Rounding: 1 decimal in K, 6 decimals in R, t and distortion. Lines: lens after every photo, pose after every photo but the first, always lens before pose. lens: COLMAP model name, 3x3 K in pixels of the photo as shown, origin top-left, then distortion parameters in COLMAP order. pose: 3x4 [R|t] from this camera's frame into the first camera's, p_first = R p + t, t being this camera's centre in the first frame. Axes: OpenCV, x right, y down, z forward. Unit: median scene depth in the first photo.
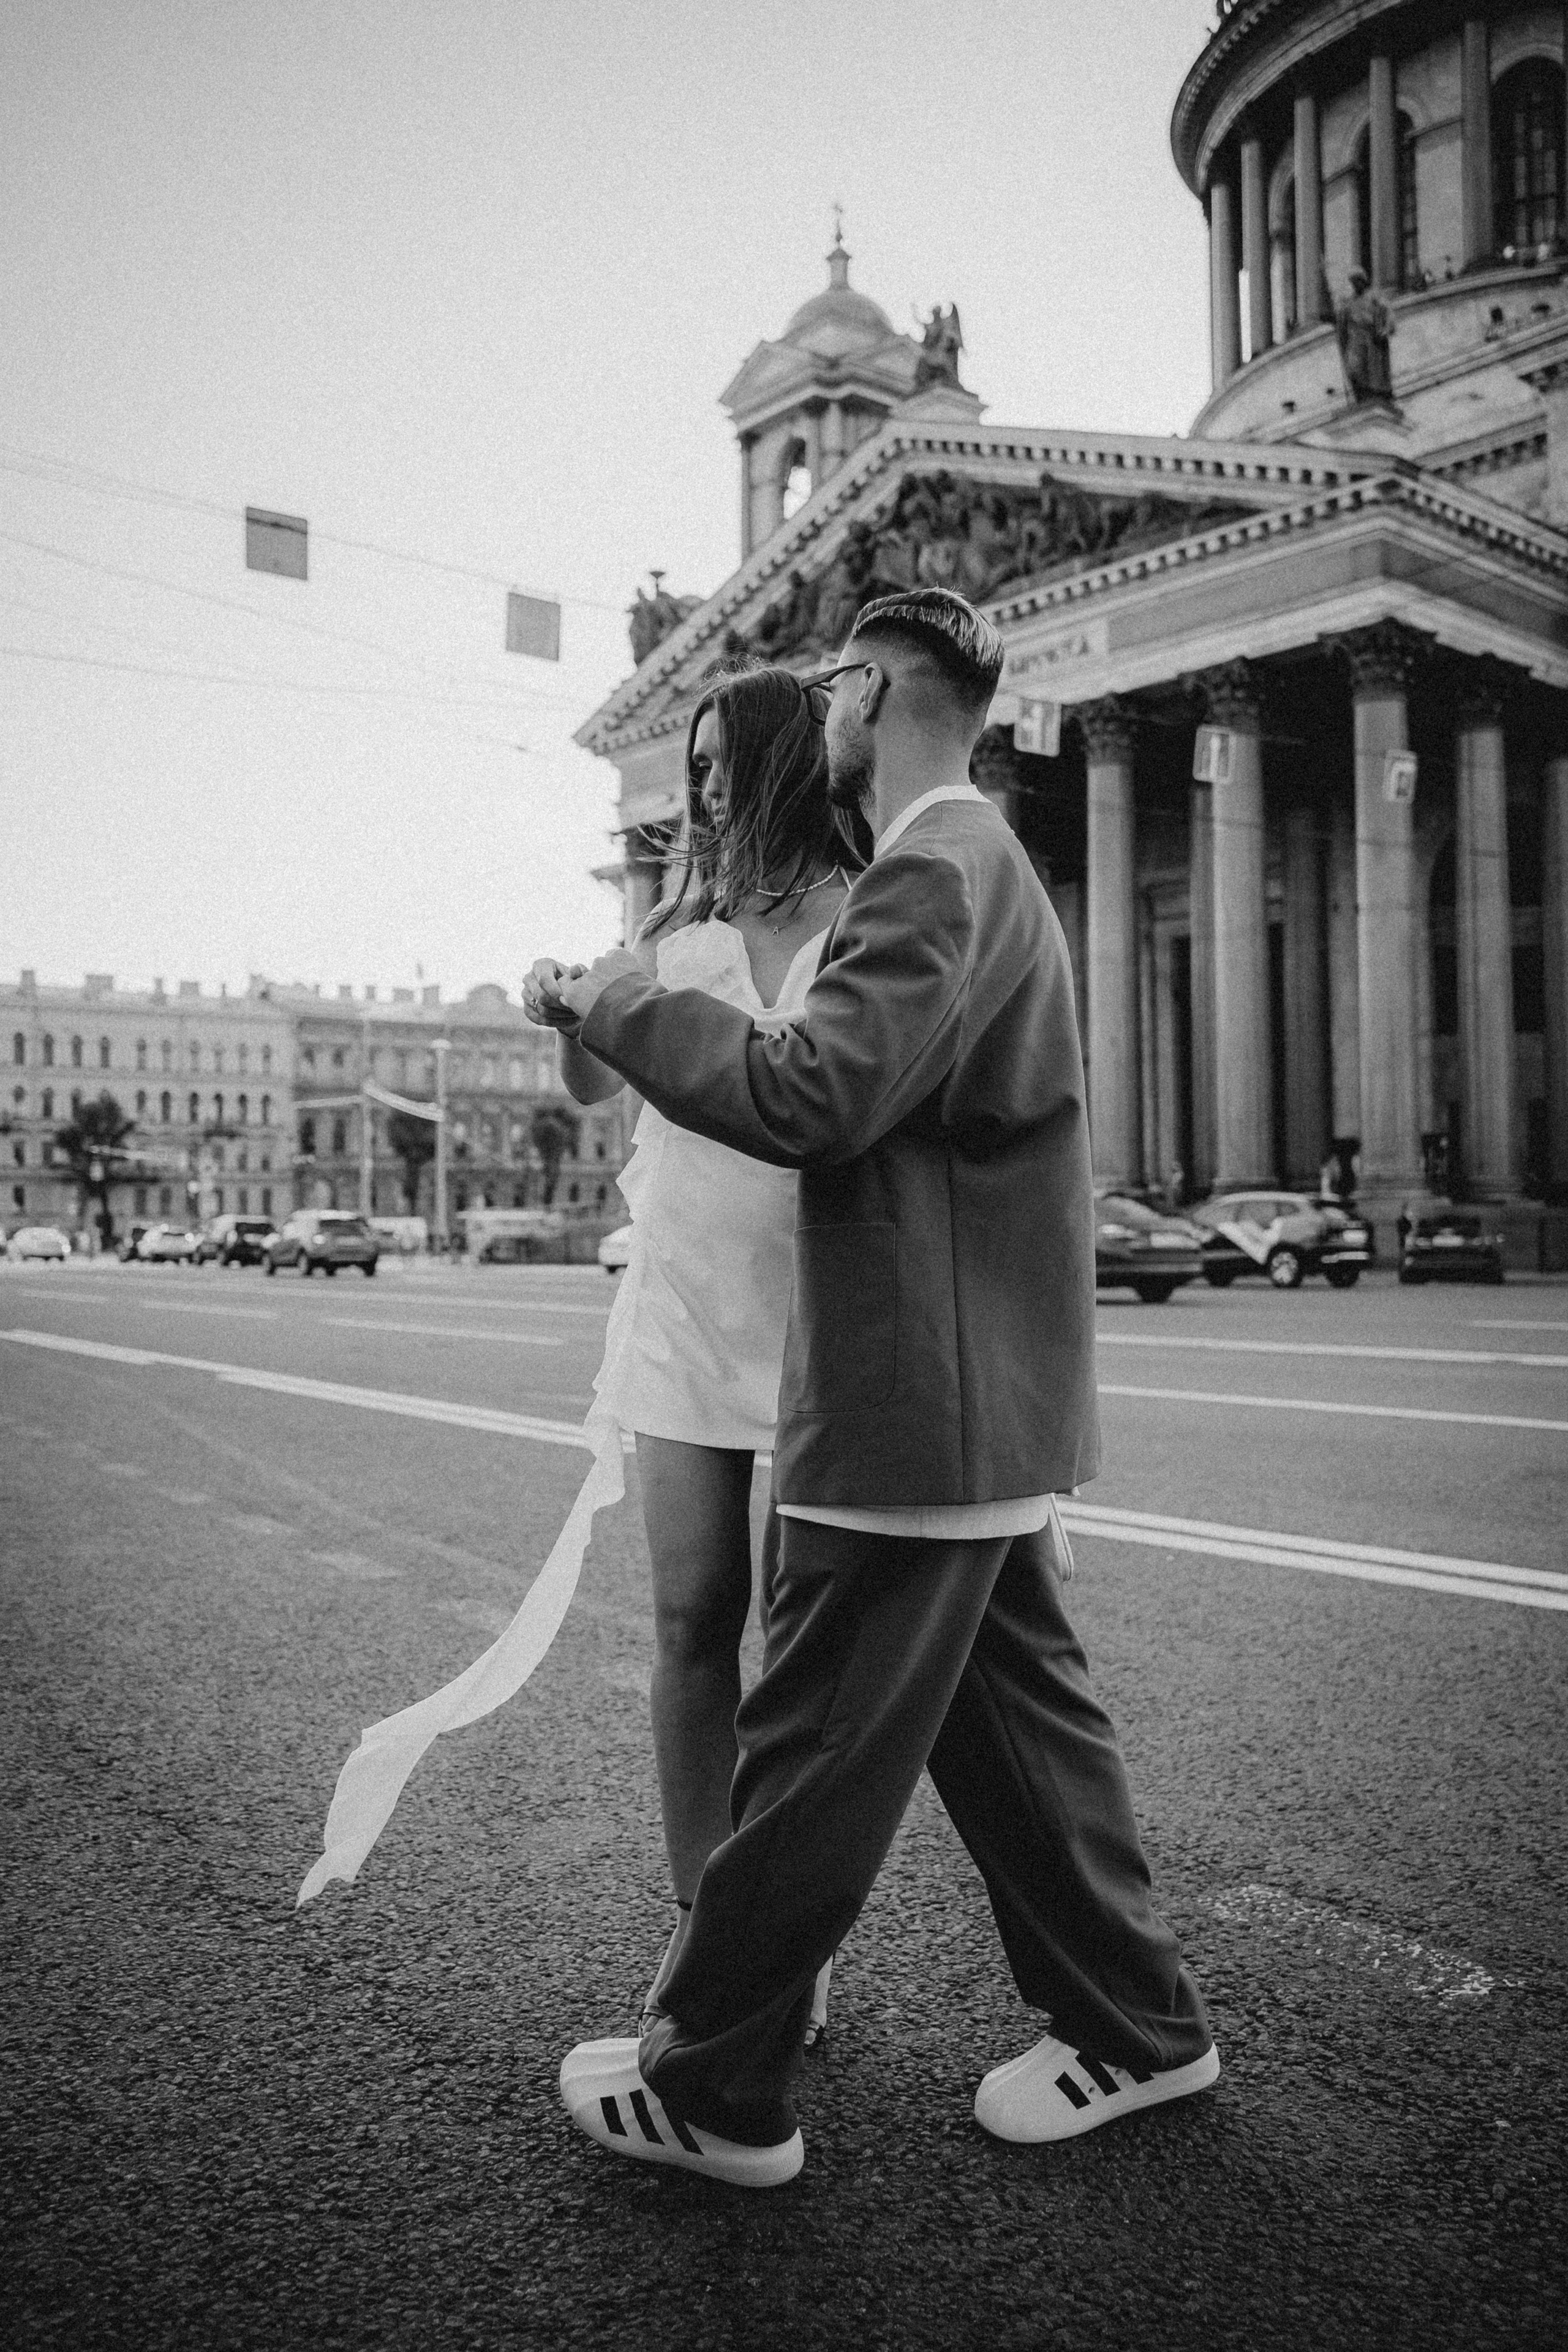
lens RADIAL K [[2078.9, 0, 741.7], [0, 2078.9, 1184.5], [0, 0, 1]] dist [-0.202934, 0.228418]
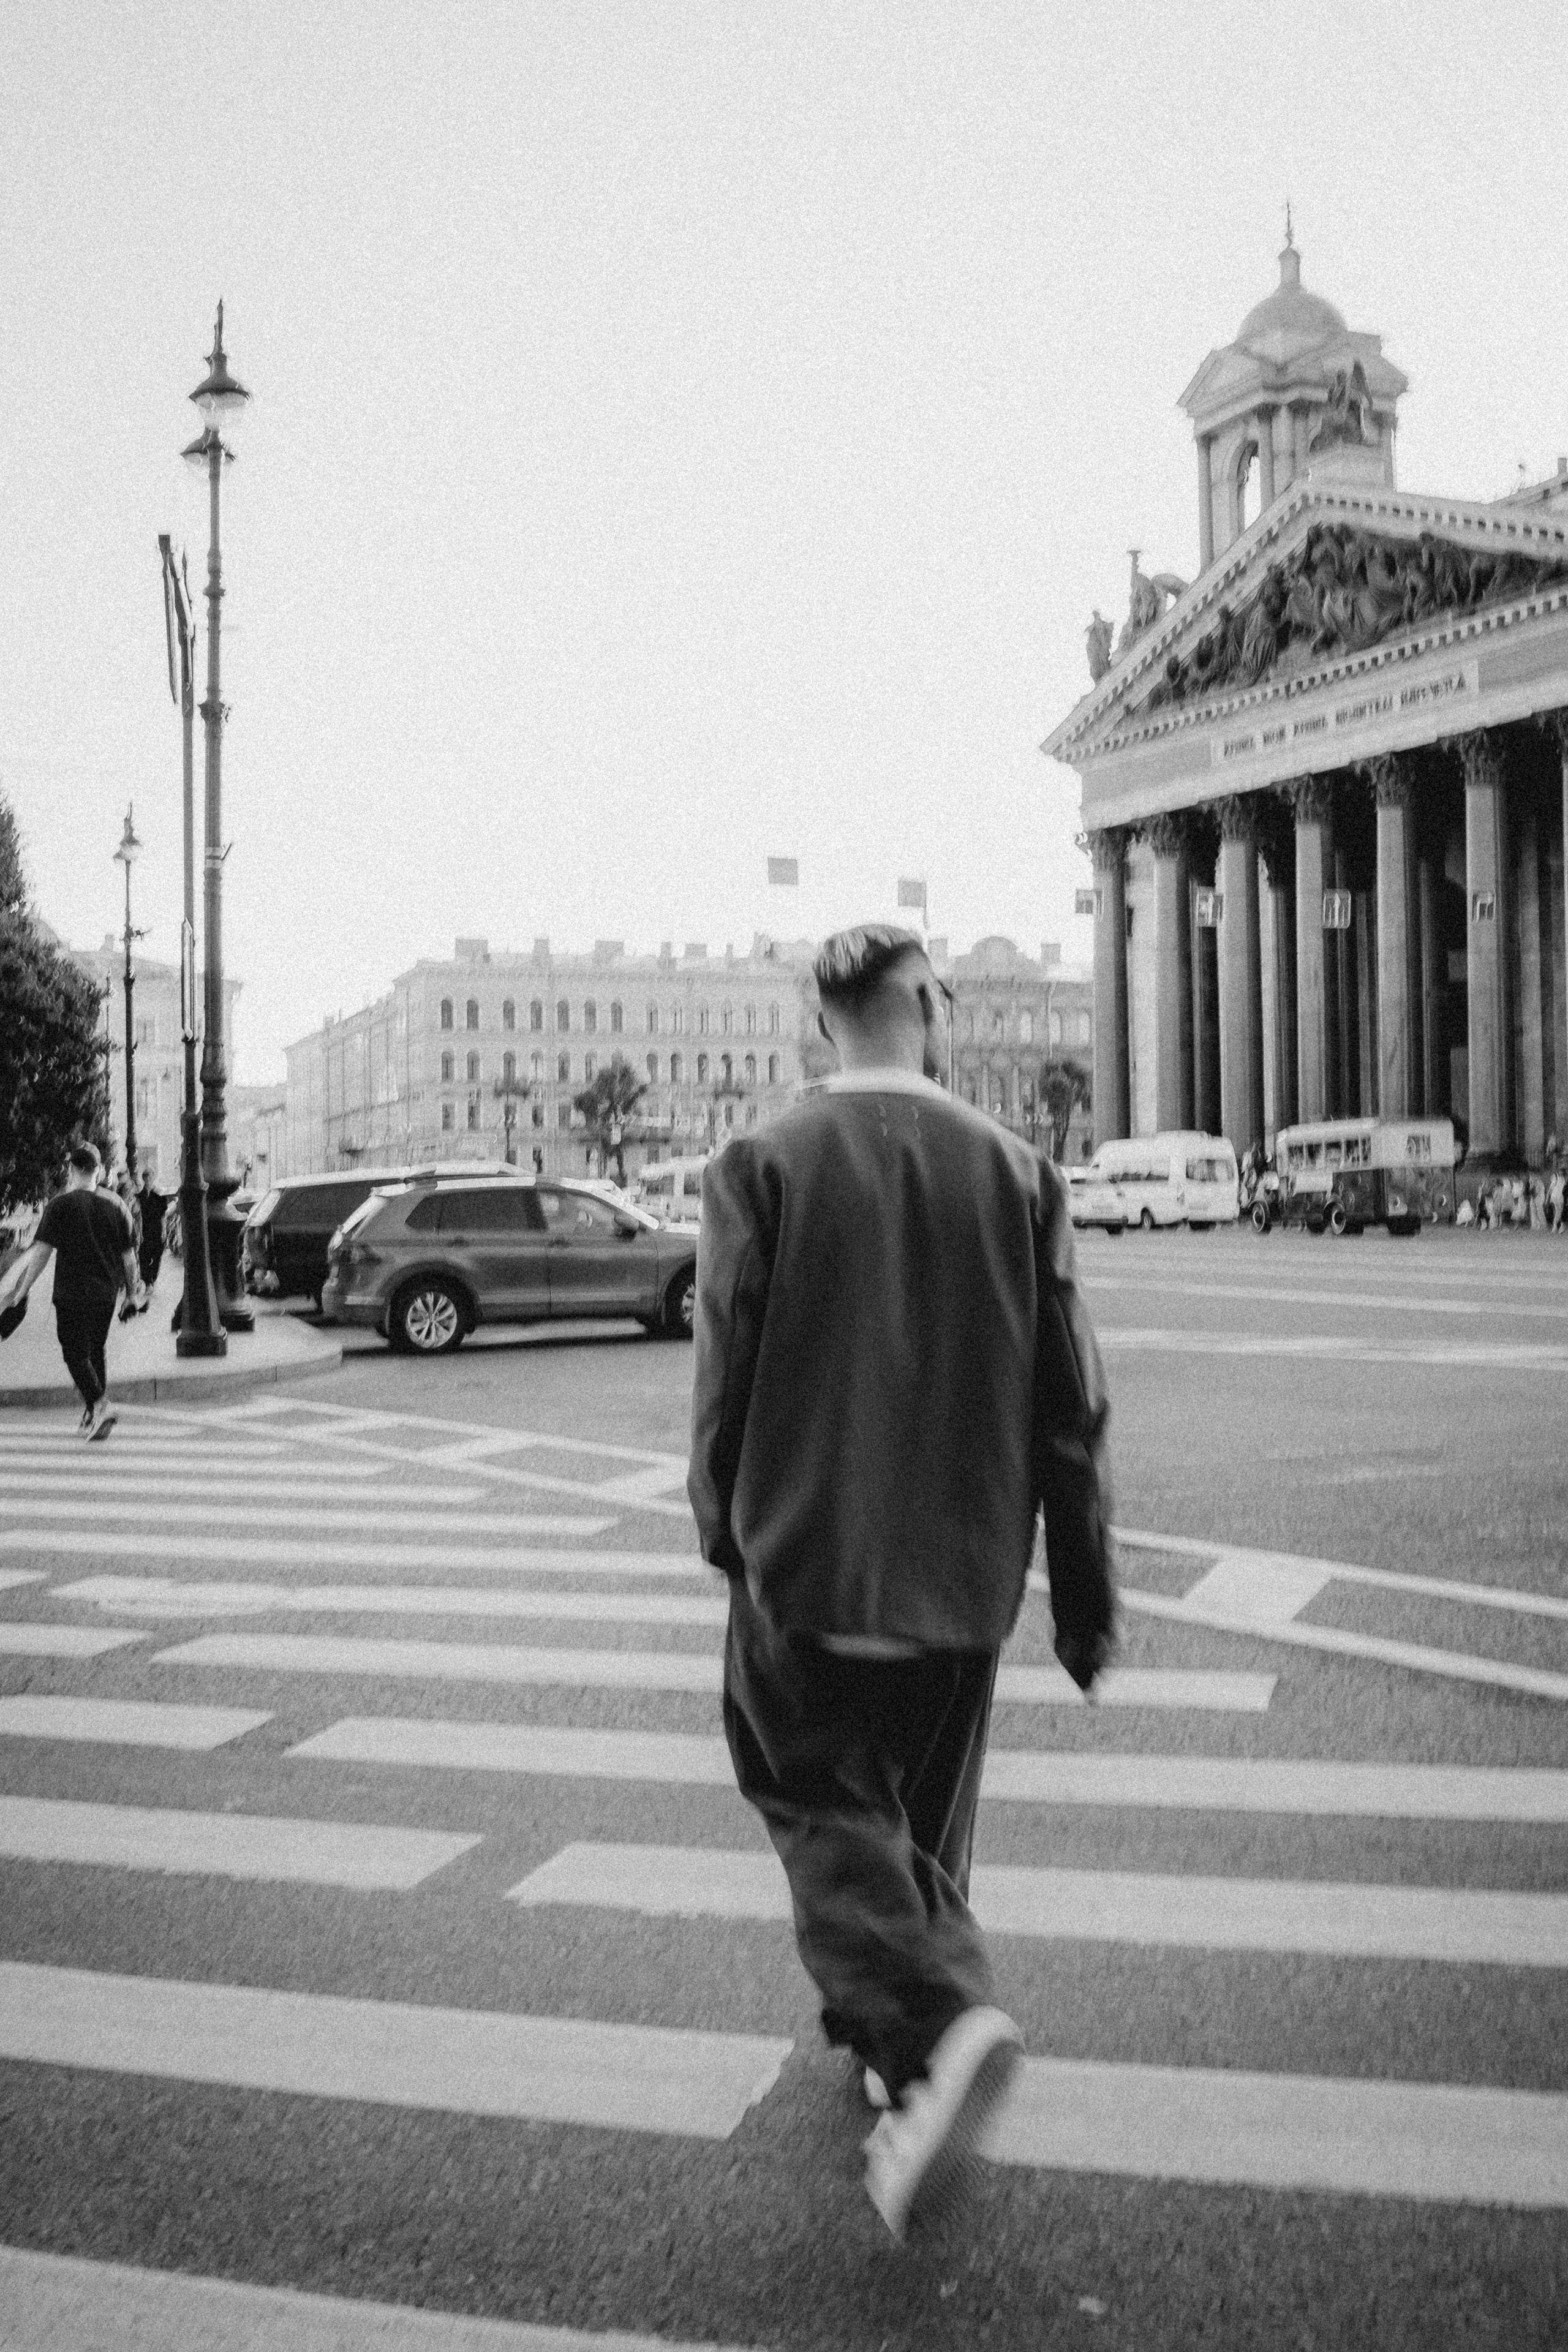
lens RADIAL K [[2448.1, 0, 641.7], [0, 2448.1, 1179.7], [0, 0, 1]] dist [-0.123226, 0.018001]
pose [[0.960789, -0.005043, -0.277235, 0.081821], [0.010924, 0.999747, 0.019672, -0.013331], [0.277066, -0.021929, 0.960601, -0.359695]]
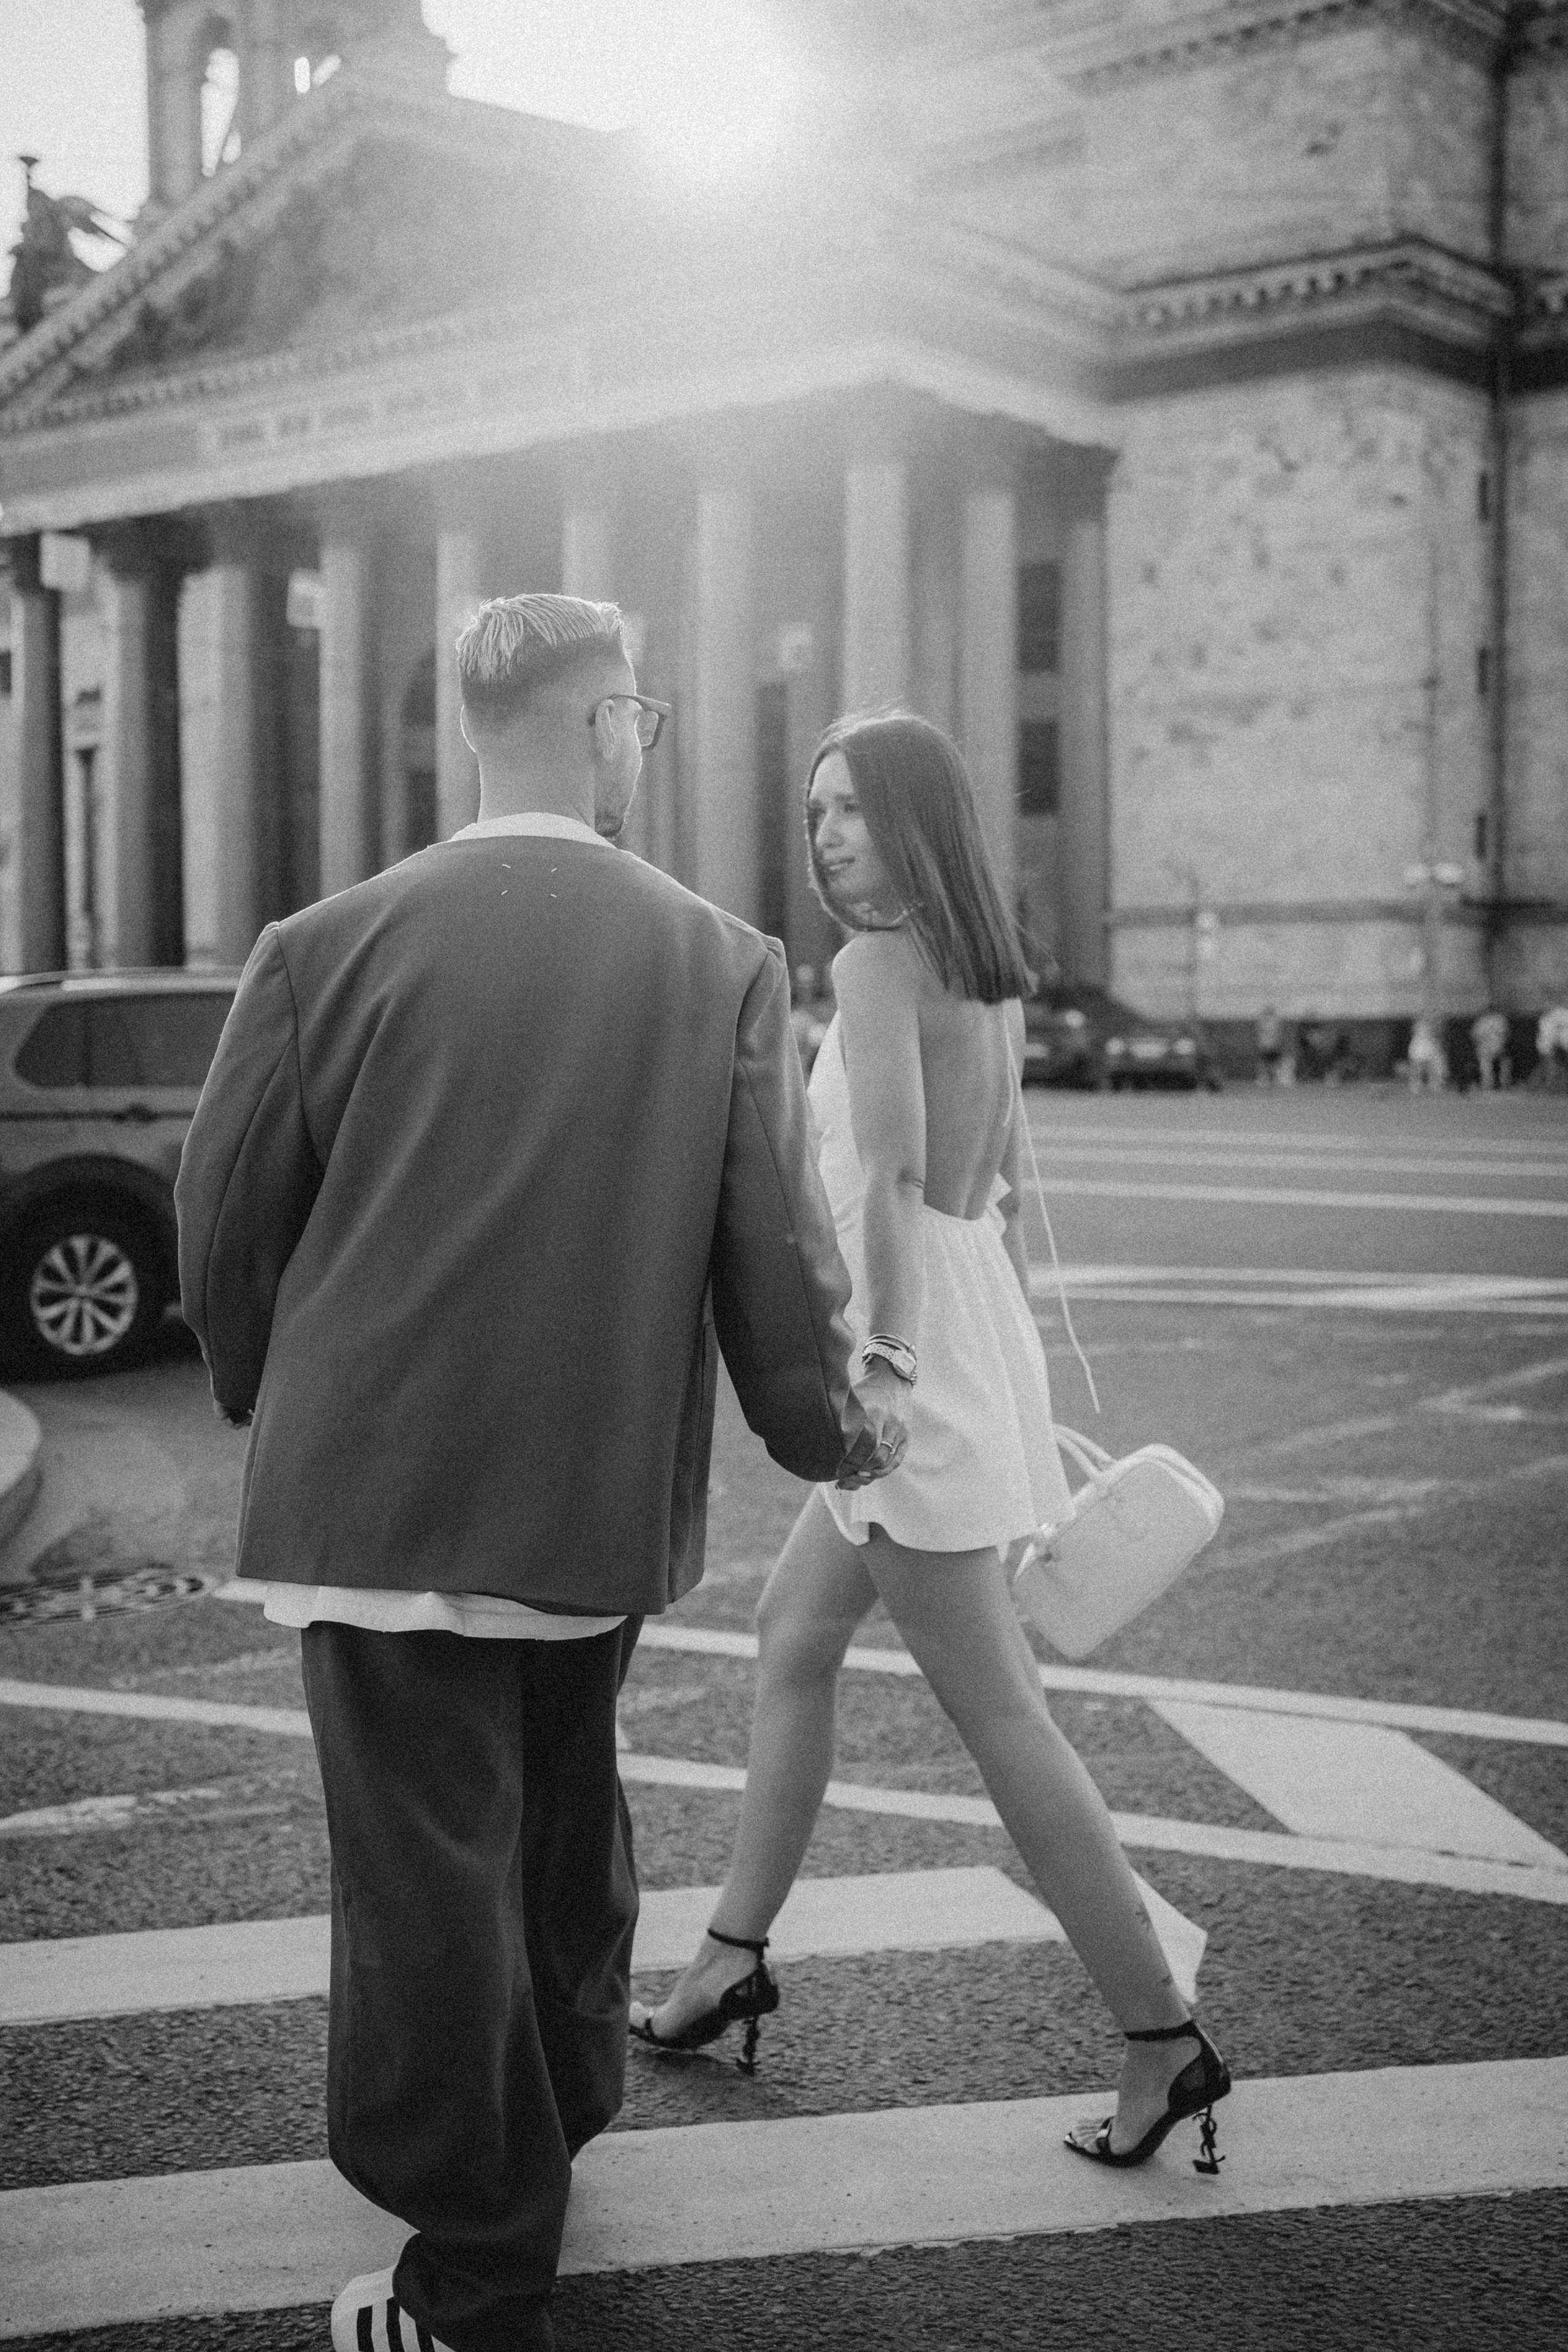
lens RADIAL K [[2952.4, 0, 784.0], [0, 2952.4, 1176.0], [0, 0, 1]] dist [0.000101, 0.326431]
pose [[0.975579, -0.005281, 0.219585, -0.018945], [-0.011053, 0.997264, 0.073093, -0.008982], [-0.219370, -0.073735, 0.972851, -0.248540]]
